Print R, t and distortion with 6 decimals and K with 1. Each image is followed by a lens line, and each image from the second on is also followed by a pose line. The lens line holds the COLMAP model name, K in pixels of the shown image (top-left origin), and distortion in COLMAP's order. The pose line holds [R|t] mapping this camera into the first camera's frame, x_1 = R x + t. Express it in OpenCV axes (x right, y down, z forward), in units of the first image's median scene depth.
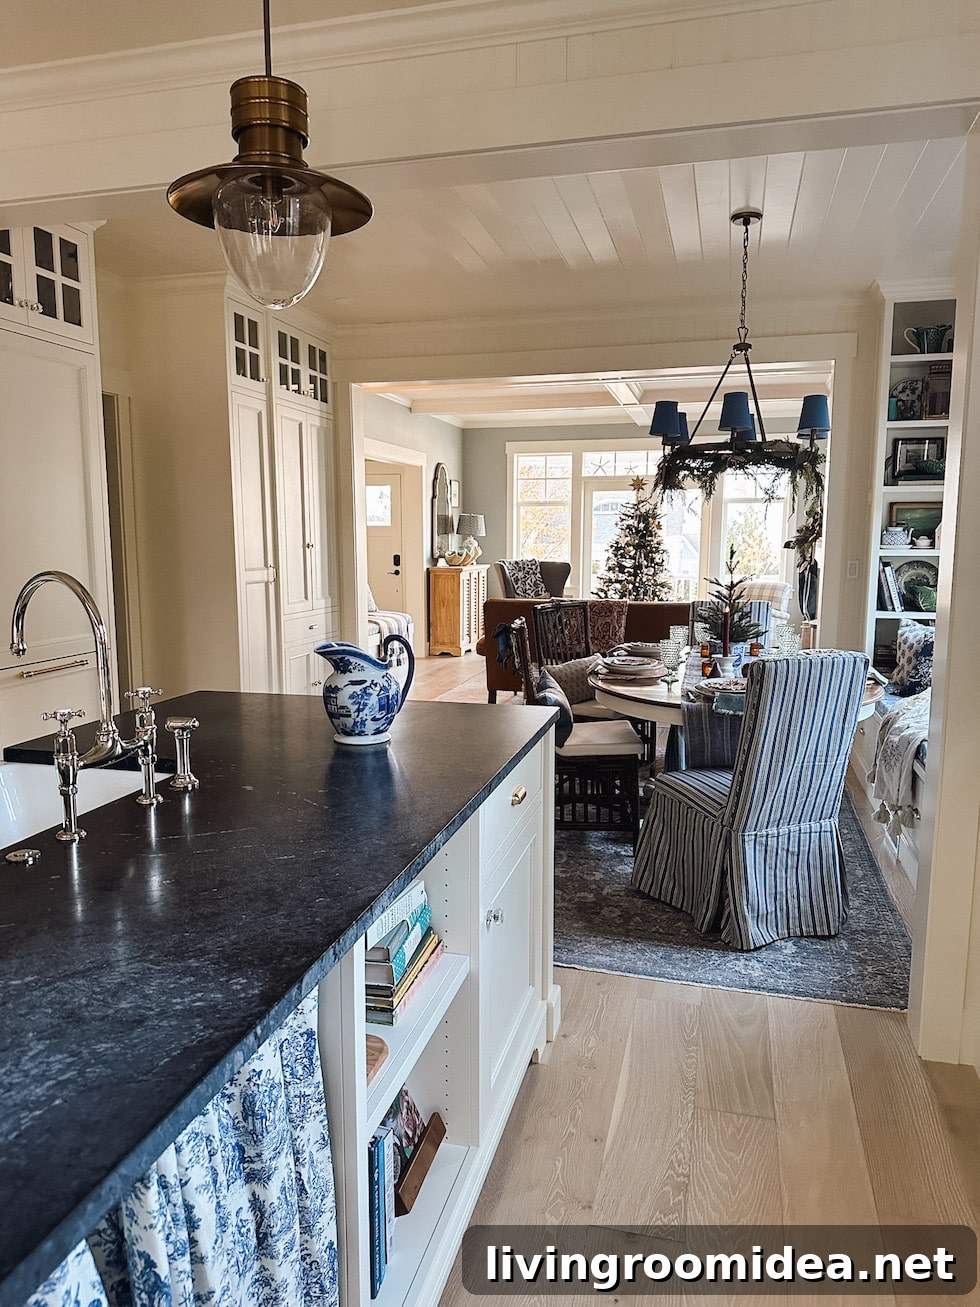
lens RADIAL K [[921.1, 0, 482.0], [0, 921.1, 657.9], [0, 0, 1]] dist [0.108528, -0.152918]
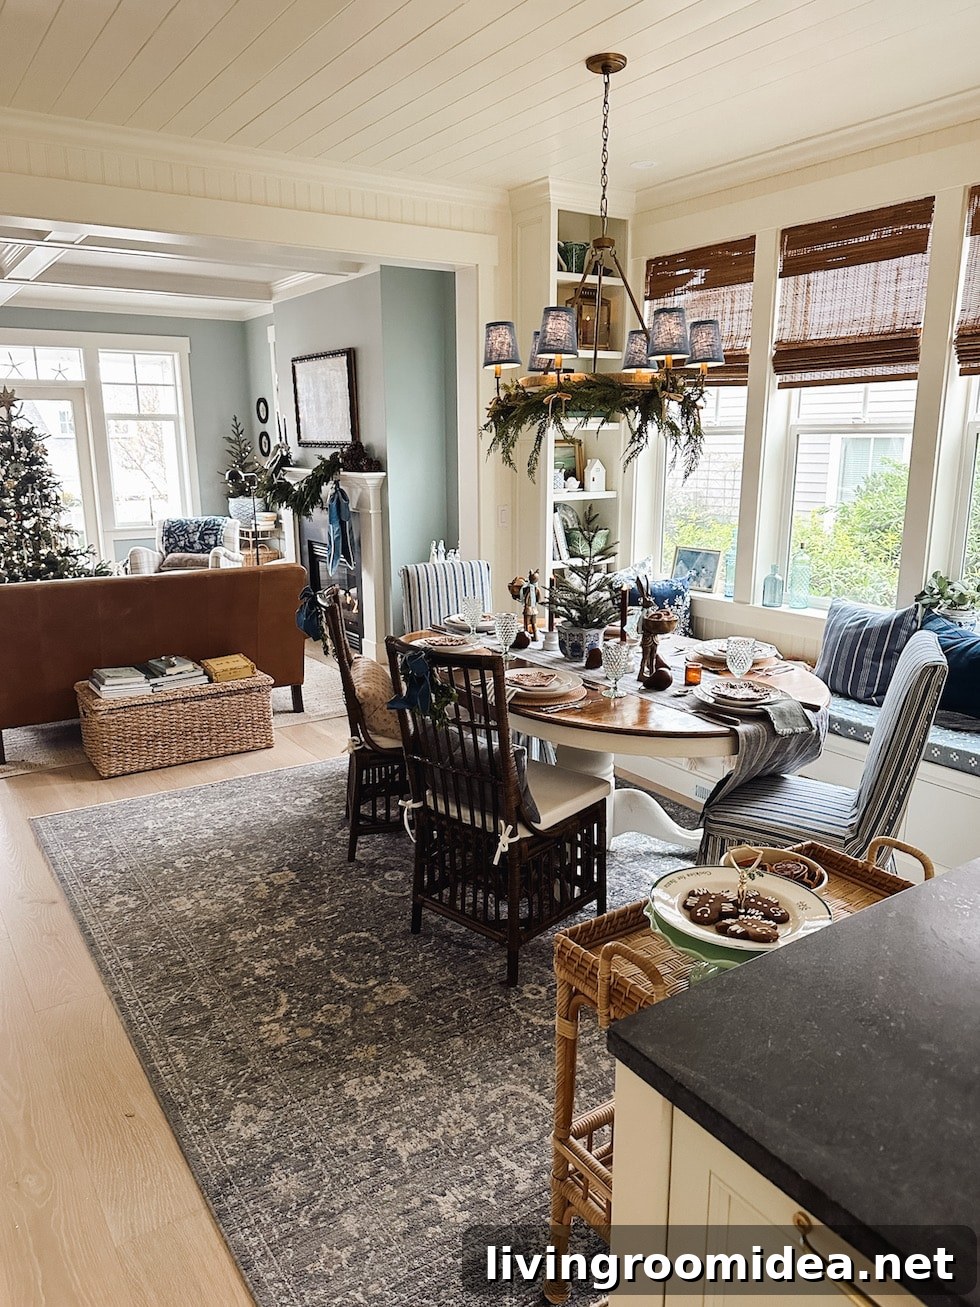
lens RADIAL K [[921.1, 0, 482.0], [0, 921.1, 657.9], [0, 0, 1]] dist [0.108528, -0.152918]
pose [[0.658963, -0.177112, 0.731026, -0.157844], [0.105756, 0.984044, 0.143082, -0.048513], [-0.744704, -0.016975, 0.667179, 0.227821]]
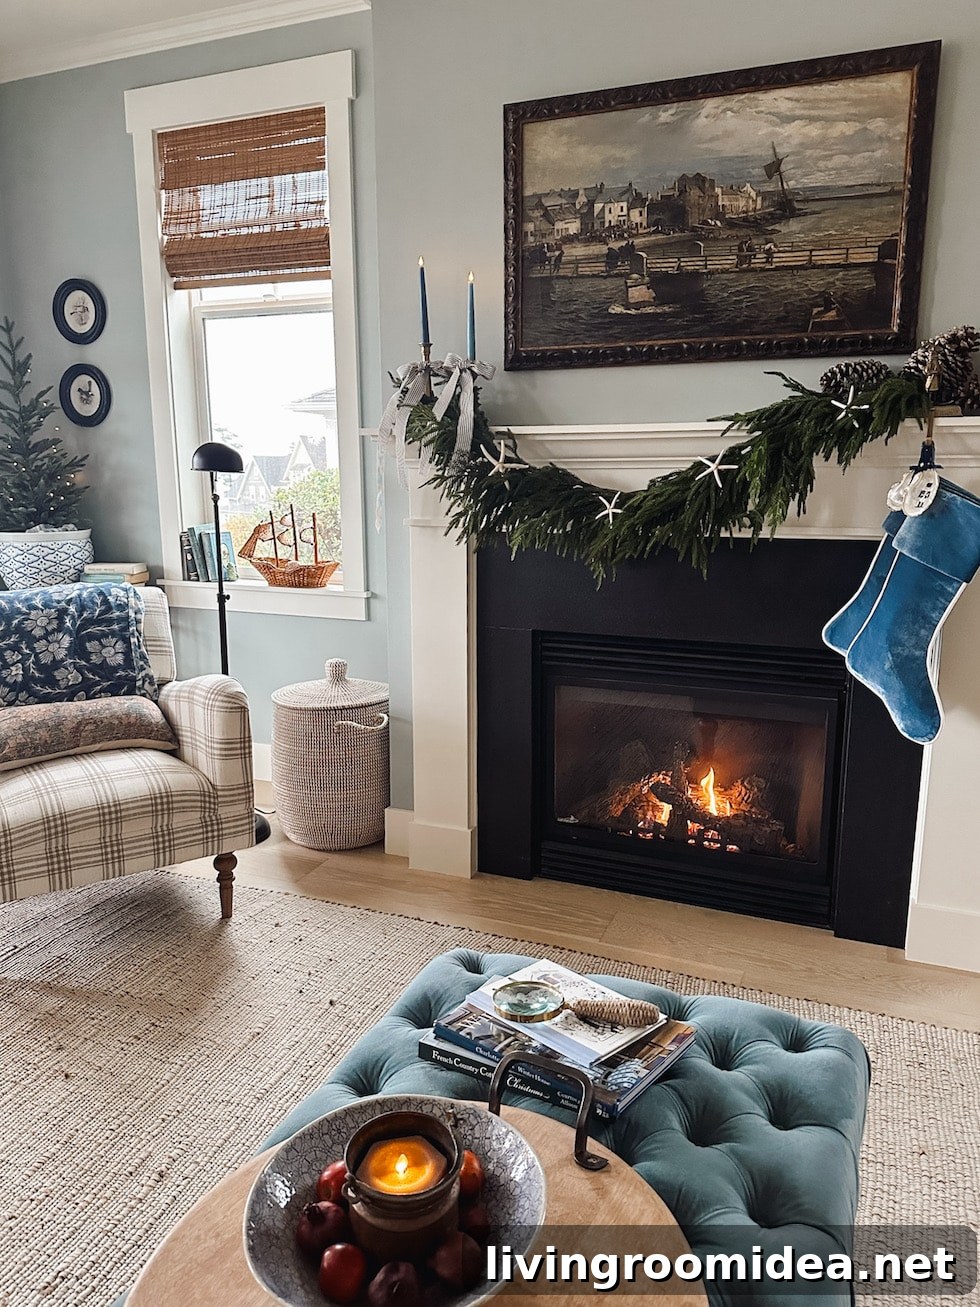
lens RADIAL K [[960.7, 0, 490.0], [0, 960.7, 653.5], [0, 0, 1]] dist [0.086808, -0.147180]
pose [[0.129665, -0.190308, 0.973124, 0.031532], [0.133558, 0.975818, 0.173039, -0.091967], [-0.982522, 0.107531, 0.151946, 0.783357]]
